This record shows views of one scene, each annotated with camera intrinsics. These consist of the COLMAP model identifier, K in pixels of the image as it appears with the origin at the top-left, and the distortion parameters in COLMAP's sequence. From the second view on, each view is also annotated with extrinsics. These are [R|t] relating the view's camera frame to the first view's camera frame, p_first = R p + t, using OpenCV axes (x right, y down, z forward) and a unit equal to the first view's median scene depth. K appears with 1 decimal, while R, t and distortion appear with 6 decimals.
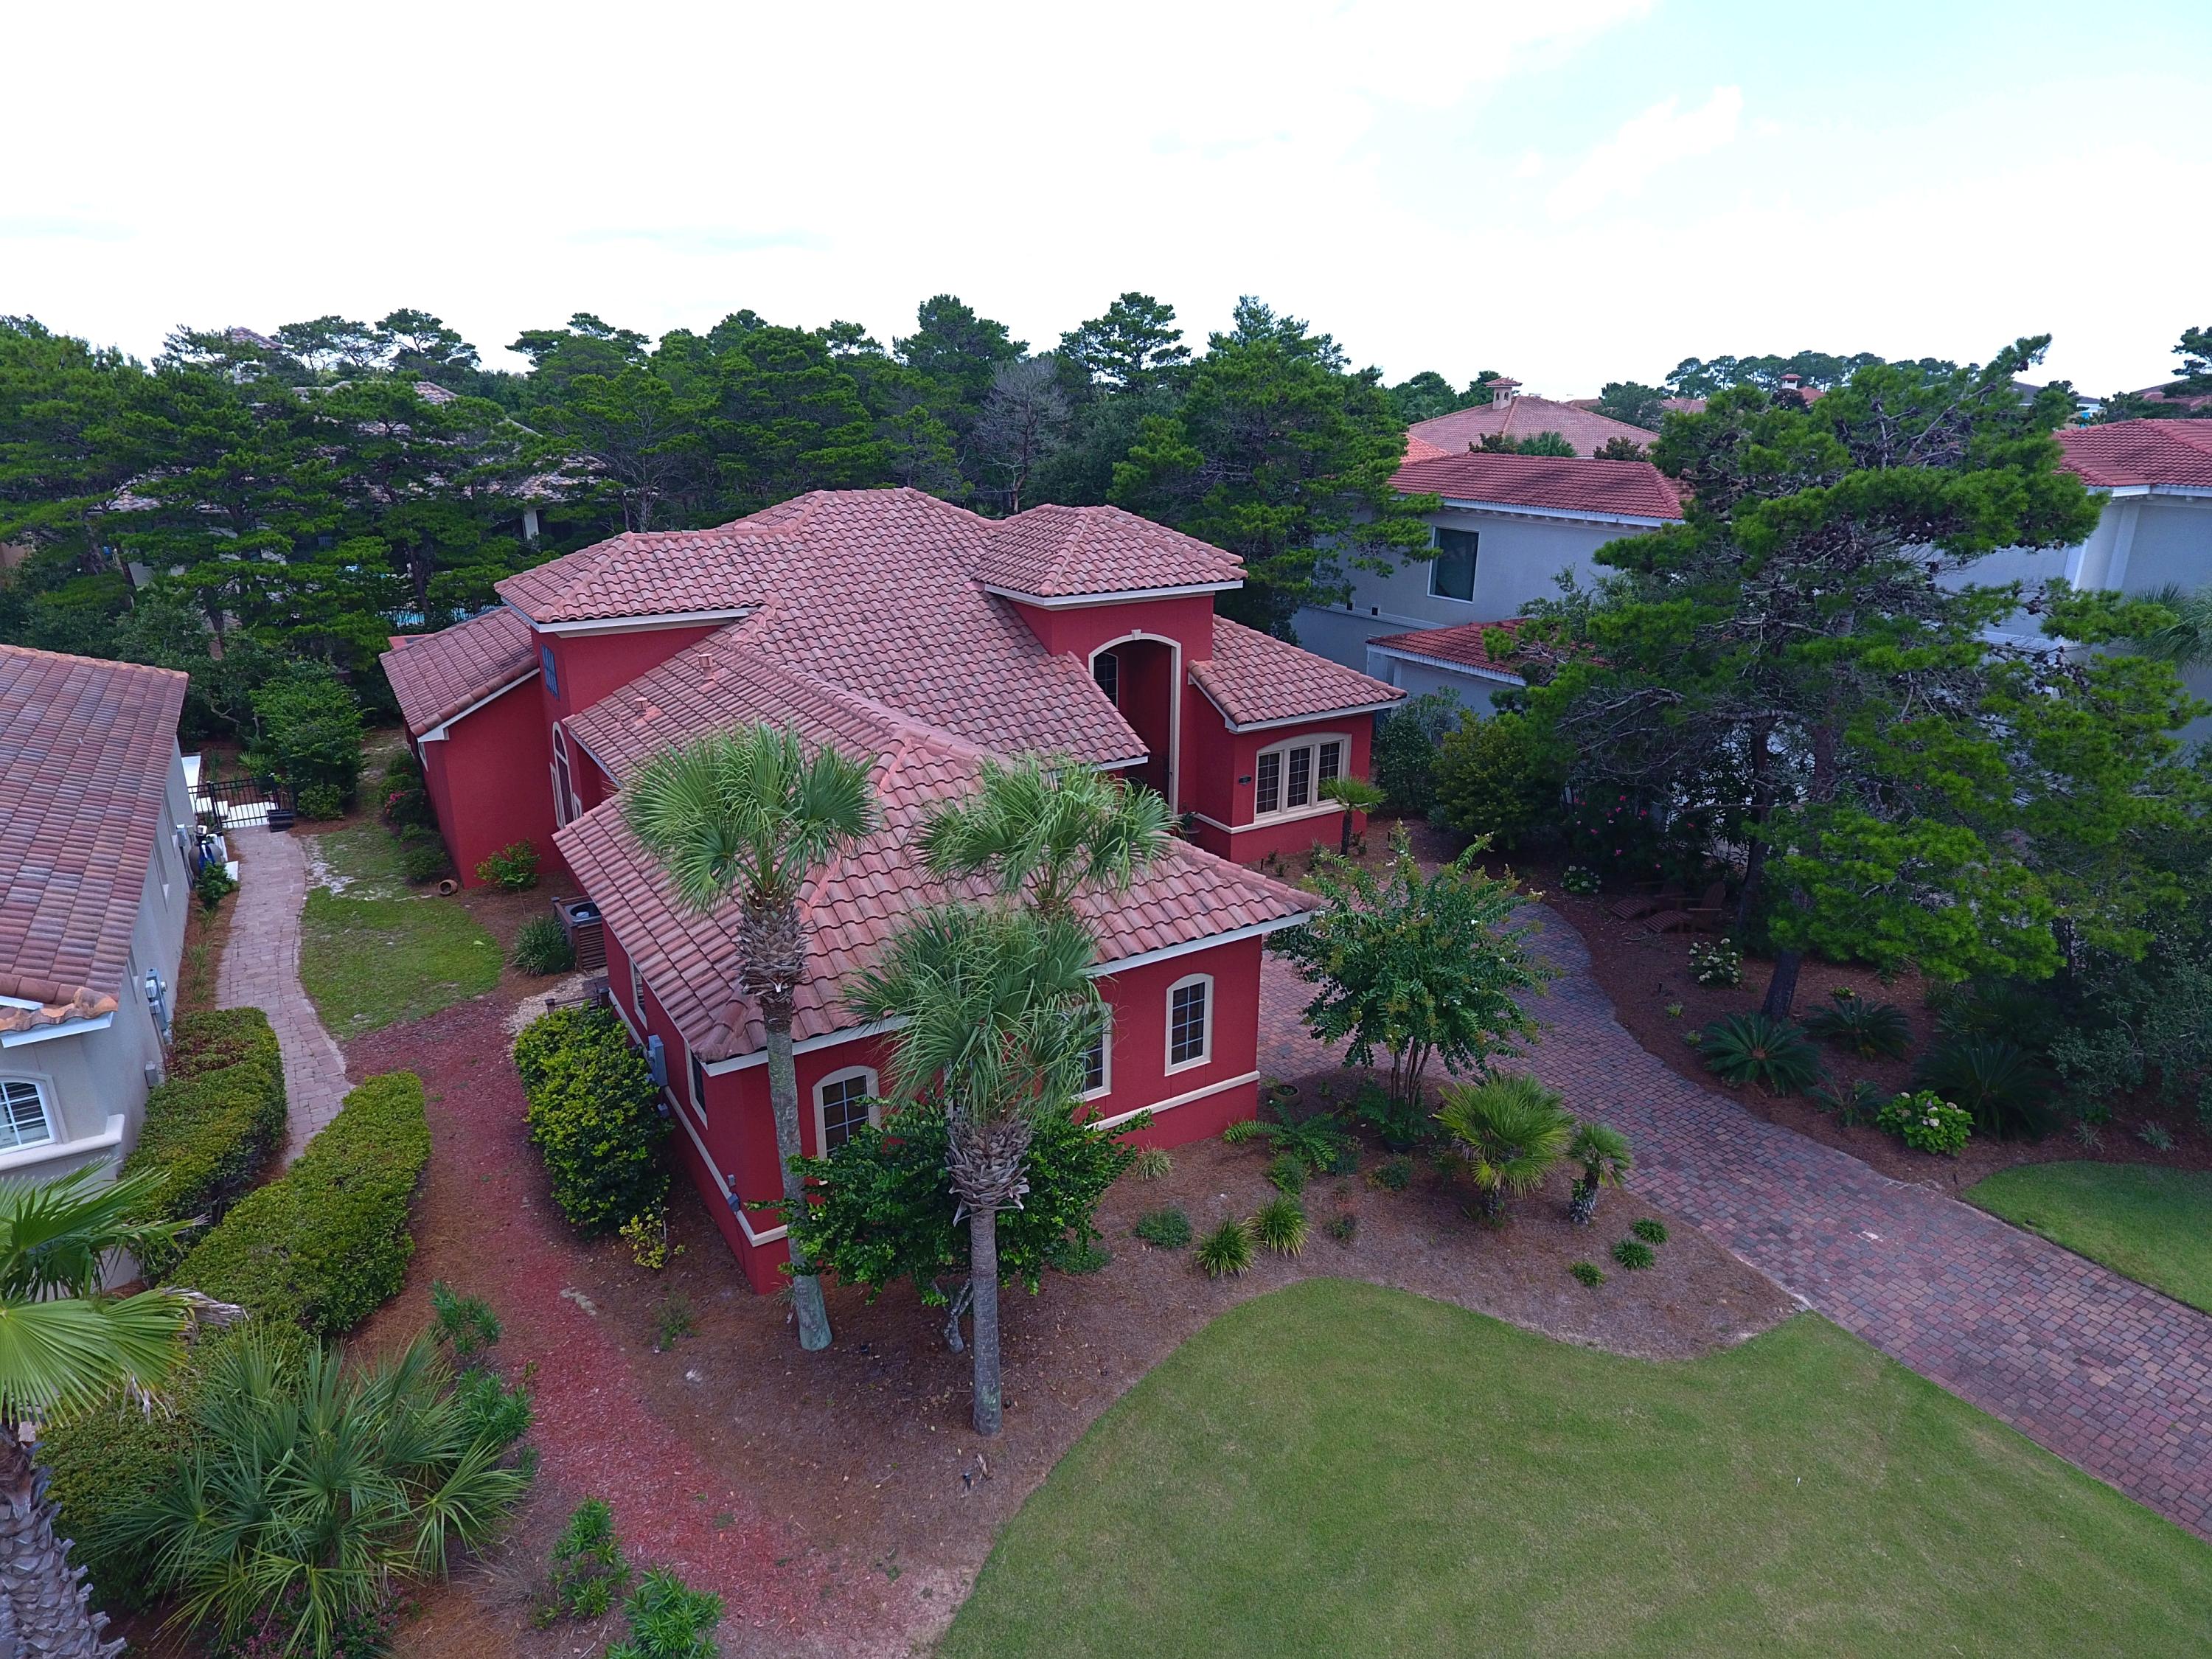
lens RADIAL K [[1288.5, 0, 1108.1], [0, 1288.5, 816.2], [0, 0, 1]] dist [-0.002689, -0.001351]
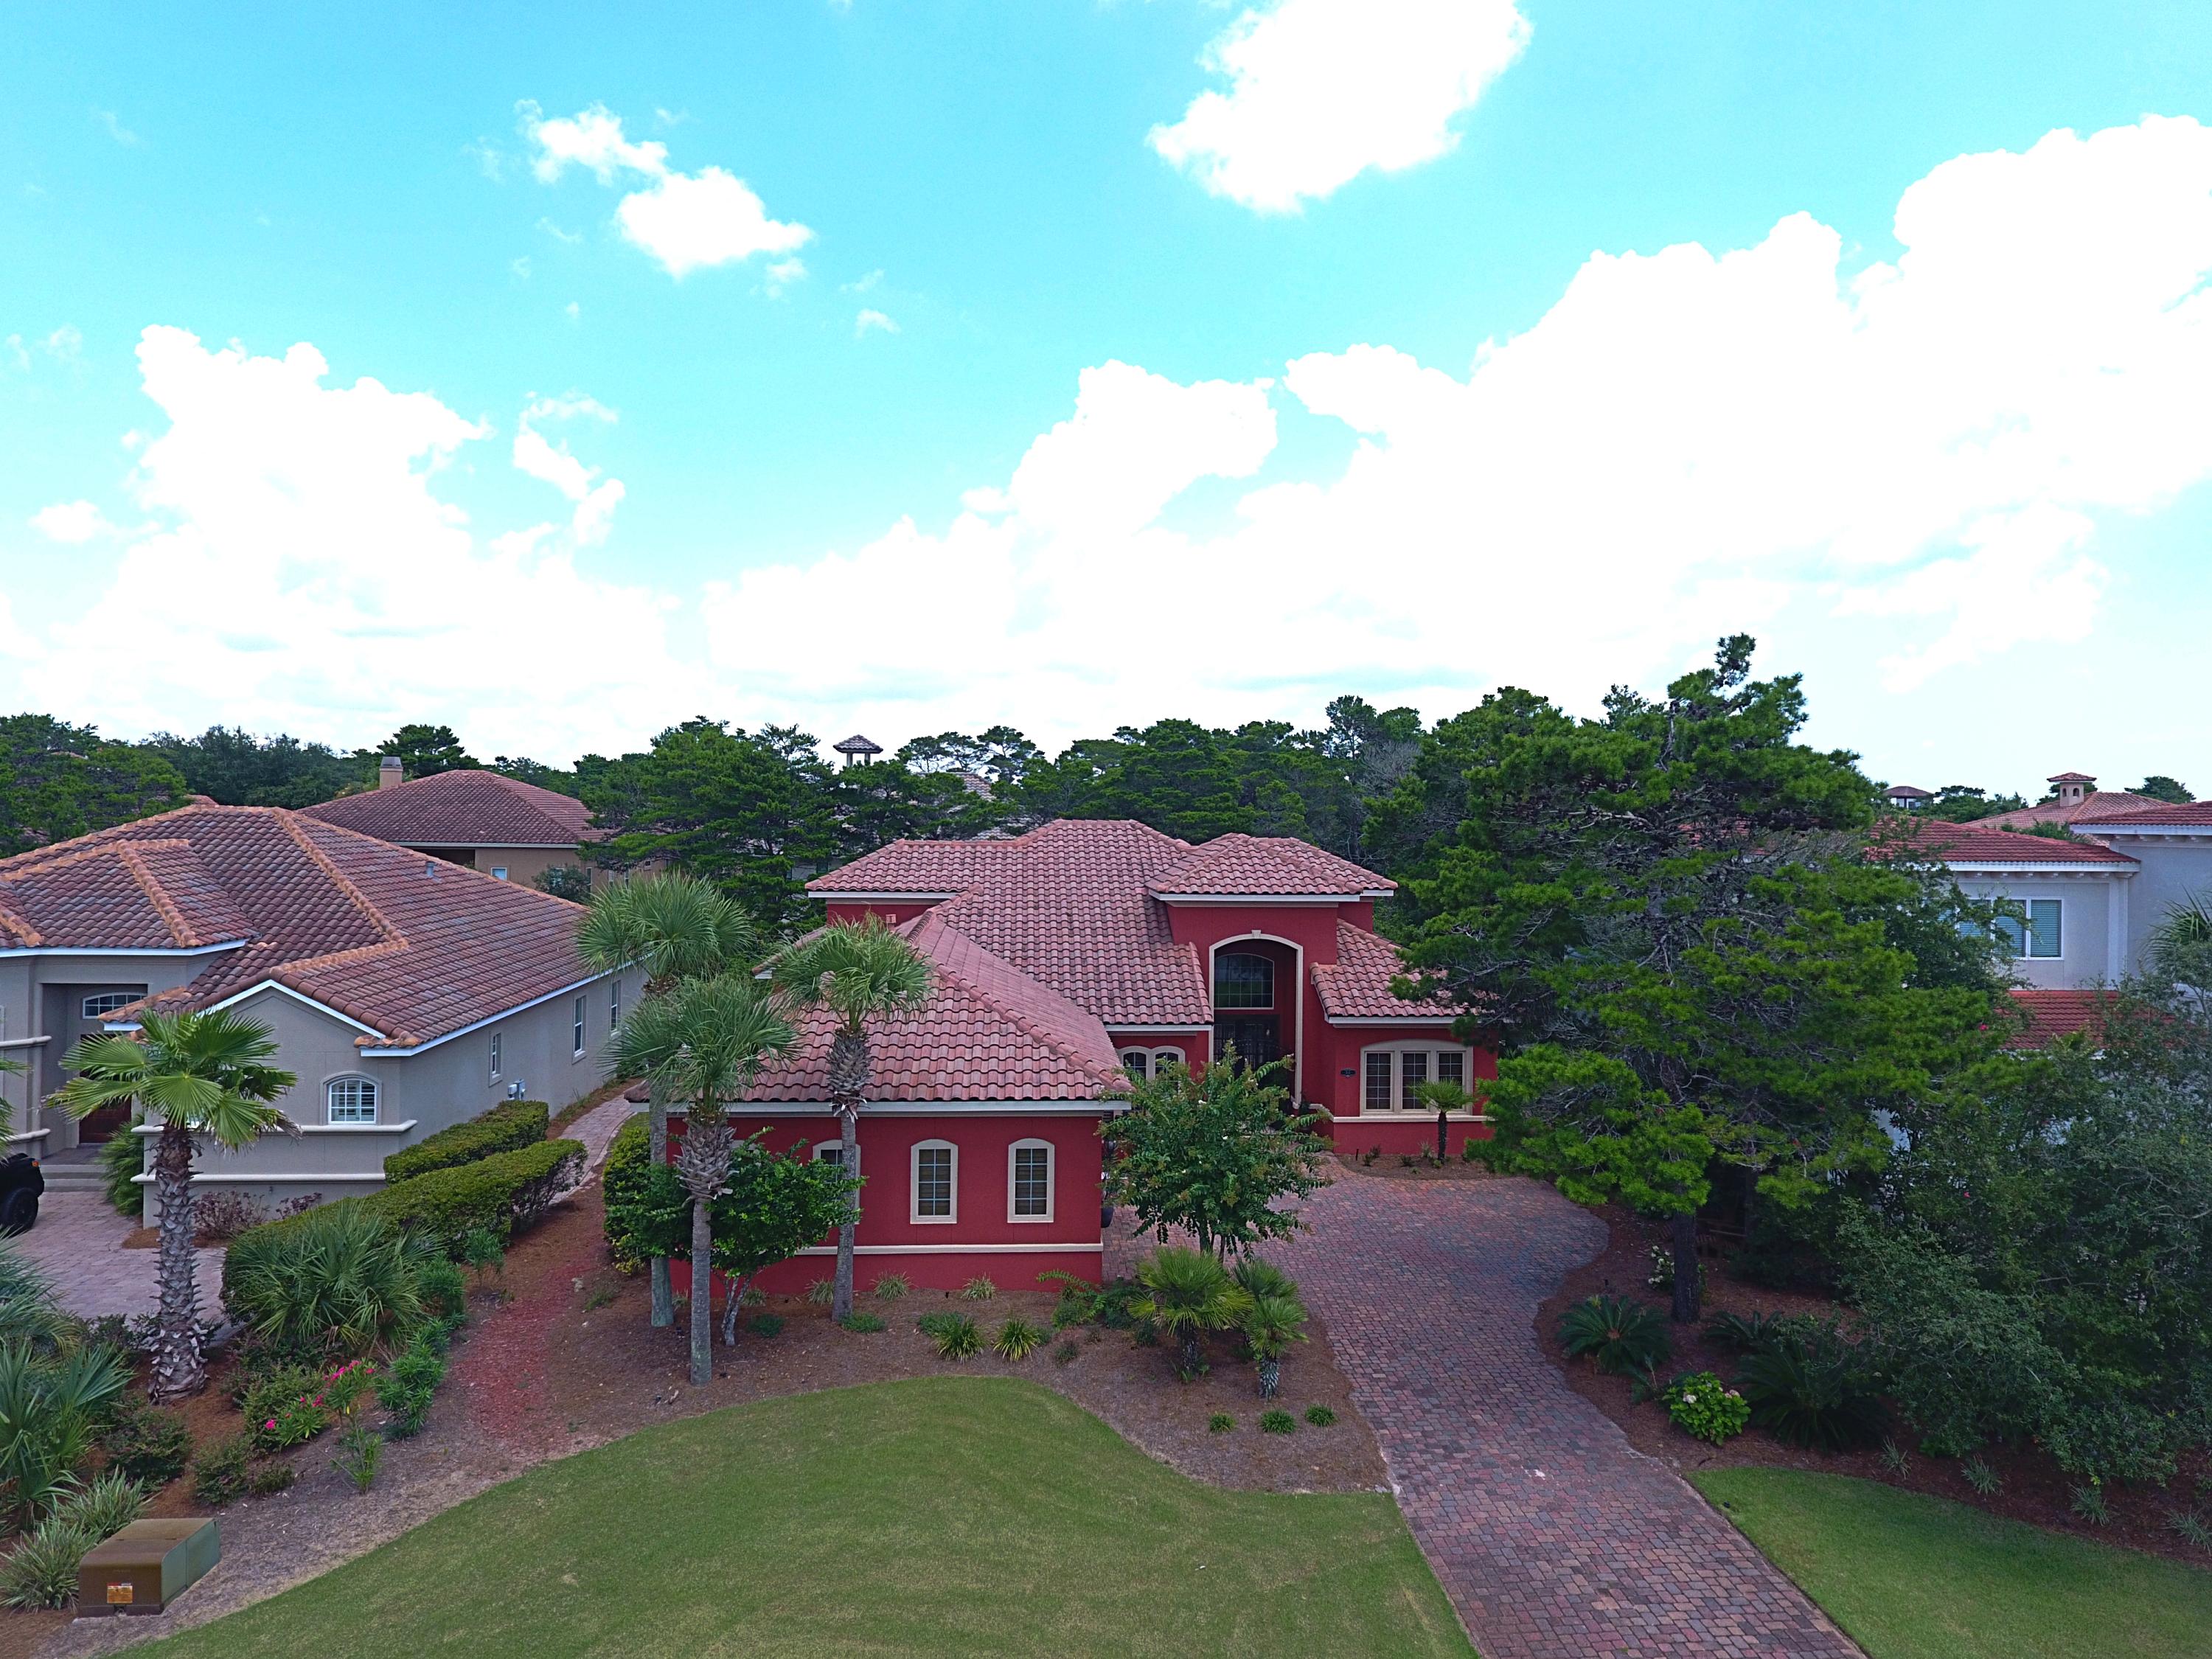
lens RADIAL K [[1288.5, 0, 1108.1], [0, 1288.5, 816.2], [0, 0, 1]] dist [-0.002689, -0.001351]
pose [[0.887206, 0.007097, -0.461319, 0.623229], [-0.149620, 0.950271, -0.273129, 0.137010], [0.436440, 0.311344, 0.844147, -0.116729]]
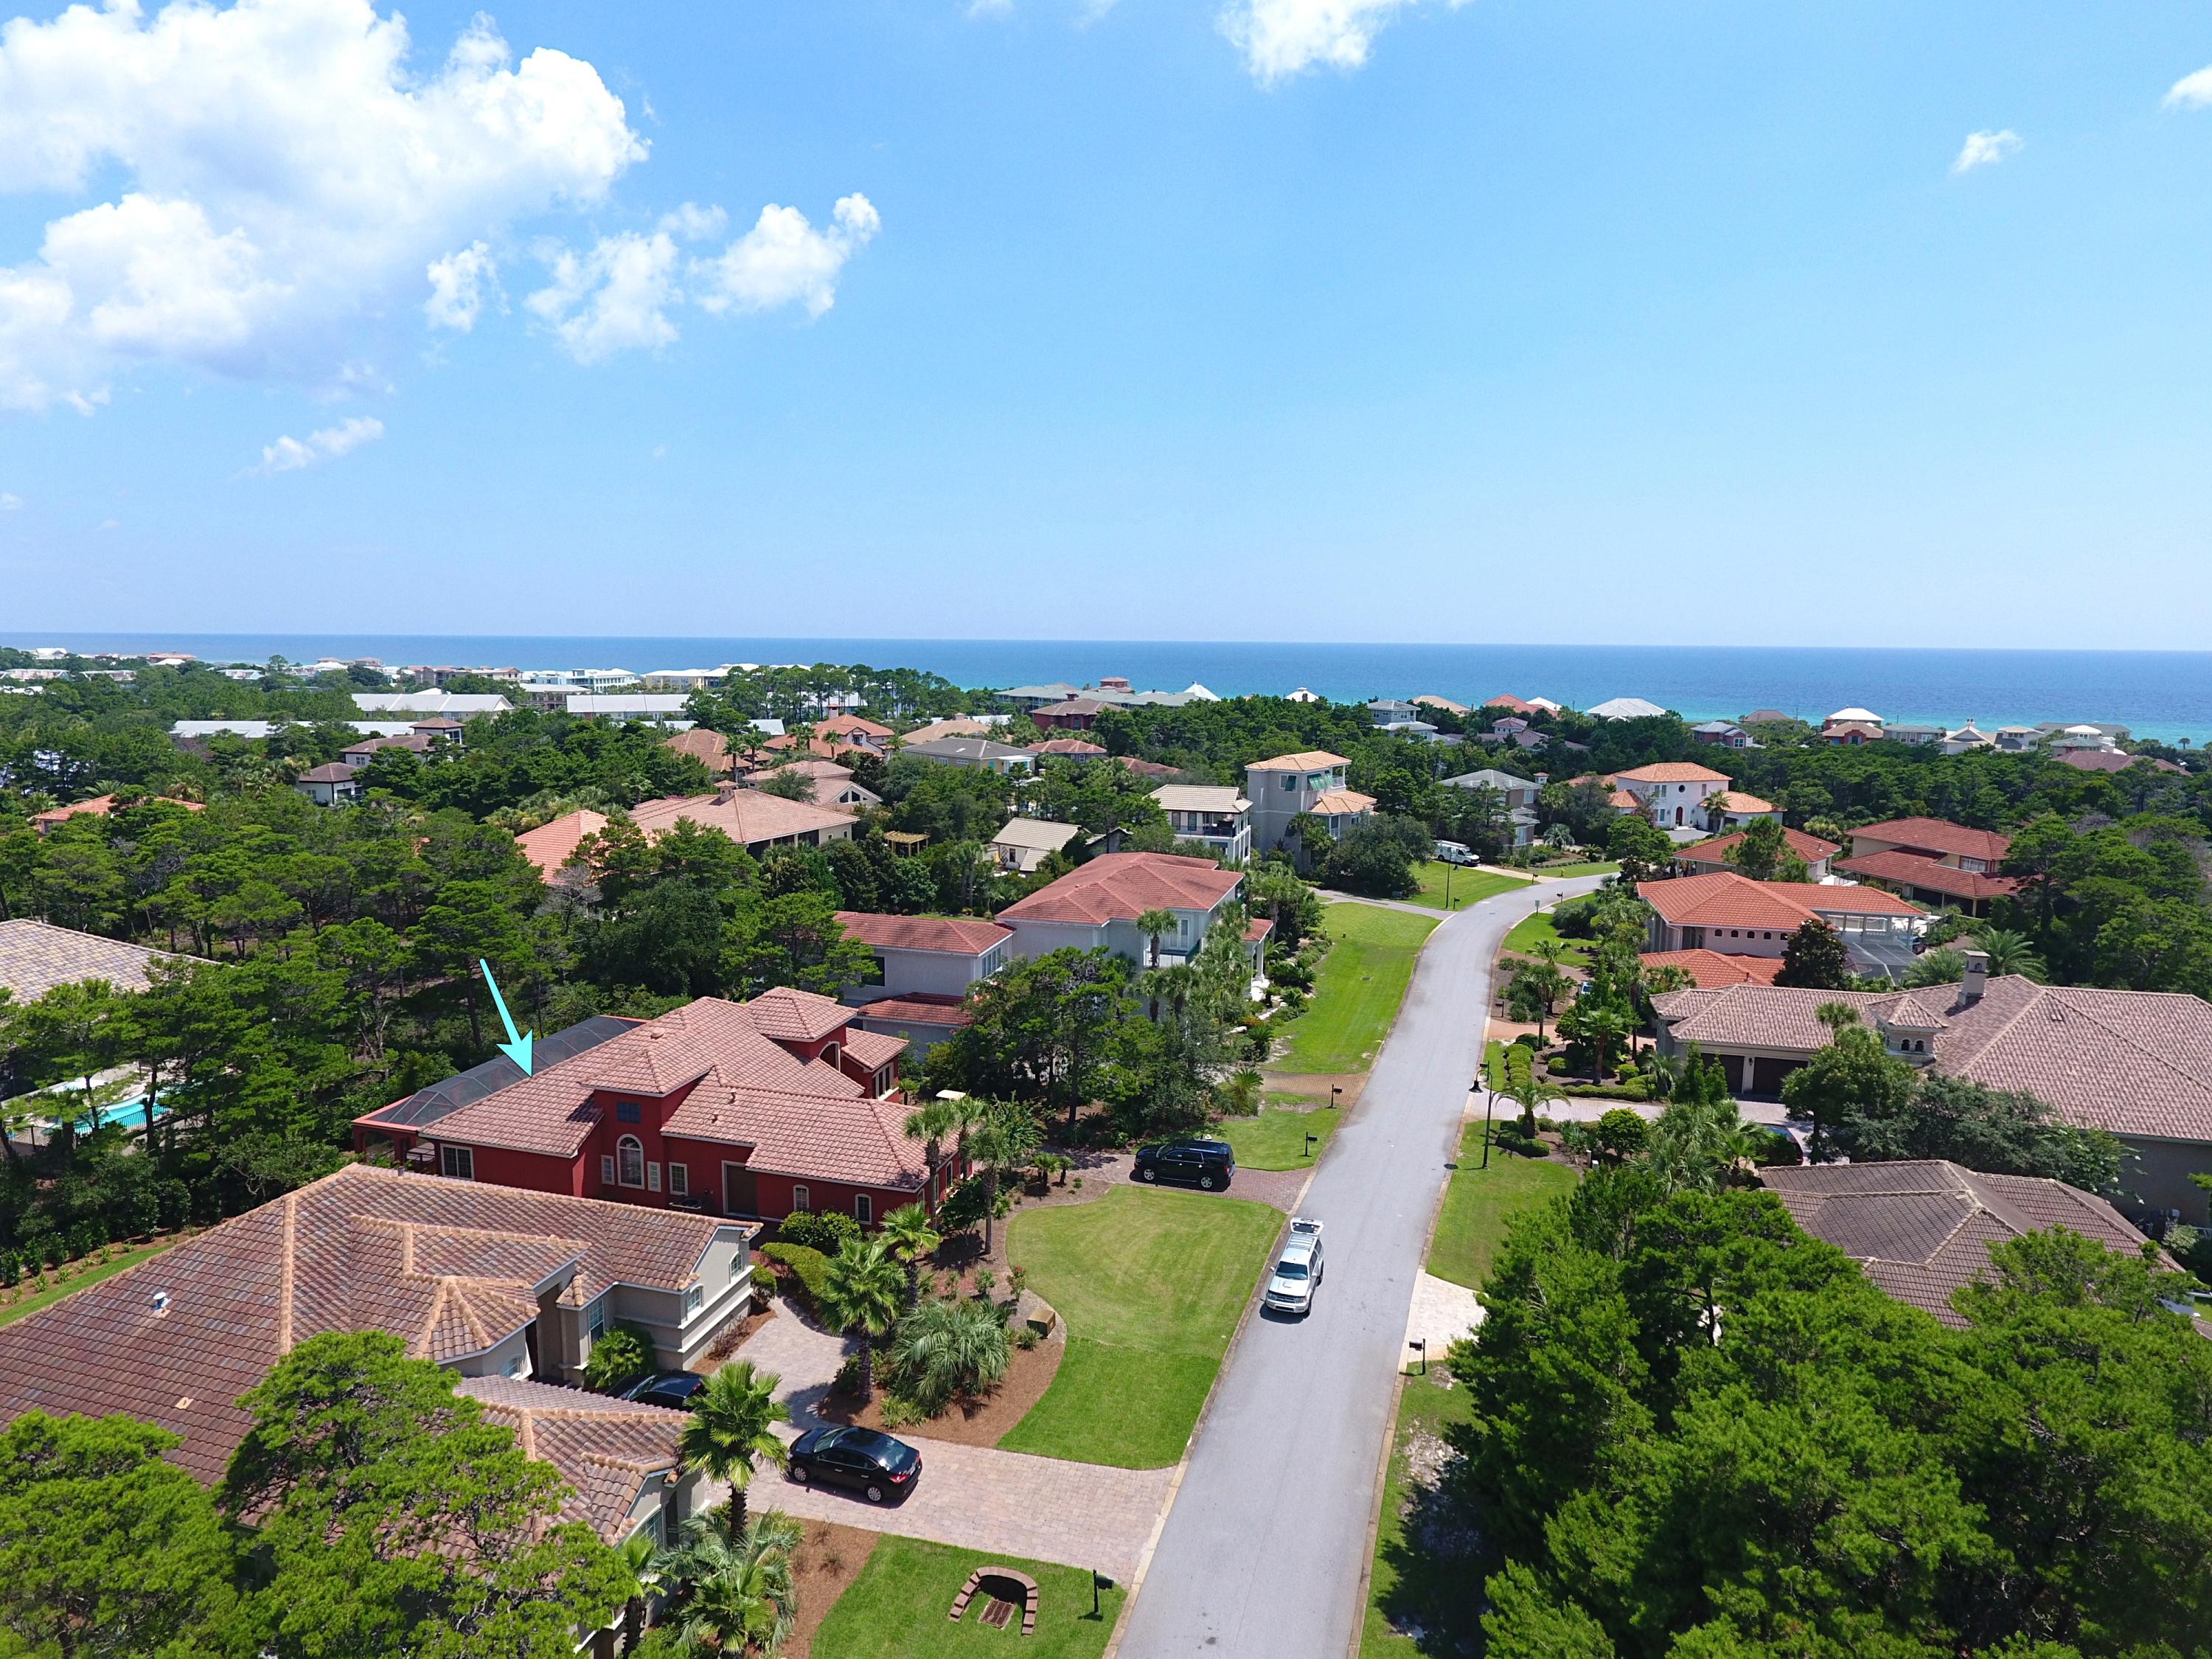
lens RADIAL K [[1283.1, 0, 1104.3], [0, 1283.1, 851.6], [0, 0, 1]] dist [0.002273, 0.000207]
pose [[0.745402, -0.107856, 0.657832, -1.687342], [0.199953, 0.977560, -0.066293, -0.329610], [-0.635920, 0.180950, 0.750242, -1.853830]]
